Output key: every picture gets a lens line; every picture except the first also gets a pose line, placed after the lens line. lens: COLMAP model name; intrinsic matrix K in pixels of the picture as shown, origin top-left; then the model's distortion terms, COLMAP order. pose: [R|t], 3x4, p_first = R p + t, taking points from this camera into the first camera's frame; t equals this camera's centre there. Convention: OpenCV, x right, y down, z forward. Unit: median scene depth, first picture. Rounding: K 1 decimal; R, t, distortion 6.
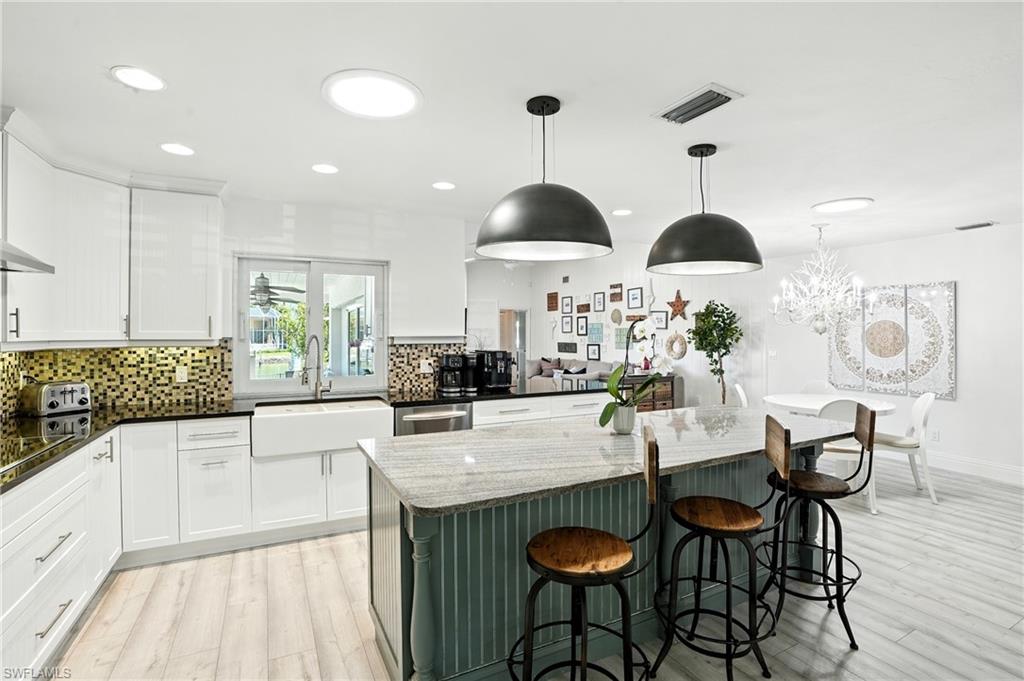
lens RADIAL K [[465.1, 0, 517.6], [0, 465.1, 337.6], [0, 0, 1]] dist [-0.020090, 0.001142]
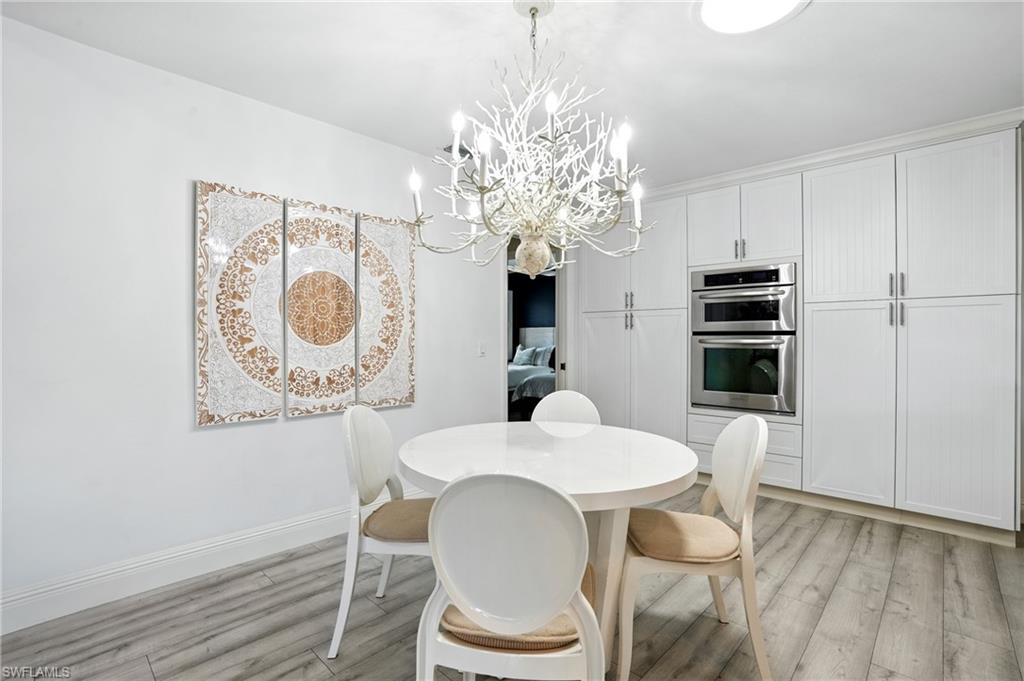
lens RADIAL K [[465.1, 0, 517.7], [0, 465.1, 338.3], [0, 0, 1]] dist [-0.020090, 0.001142]
pose [[-0.333380, 0.004212, 0.942783, 0.257441], [0.010352, 0.999946, -0.000807, 0.040221], [-0.942736, 0.009490, -0.333405, 1.010338]]
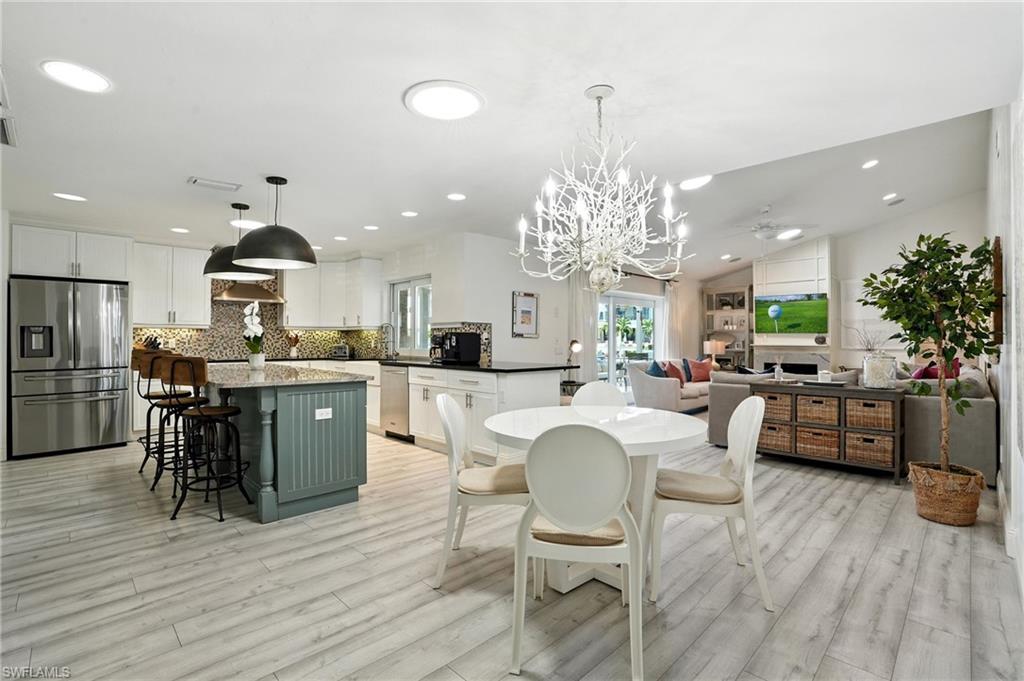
lens RADIAL K [[465.1, 0, 512.1], [0, 465.1, 339.9], [0, 0, 1]] dist [-0.020090, 0.001142]
pose [[0.289274, 0.001957, -0.957244, 1.006710], [-0.011424, 0.999934, -0.001408, 0.042388], [0.957178, 0.011343, 0.289278, 0.660772]]
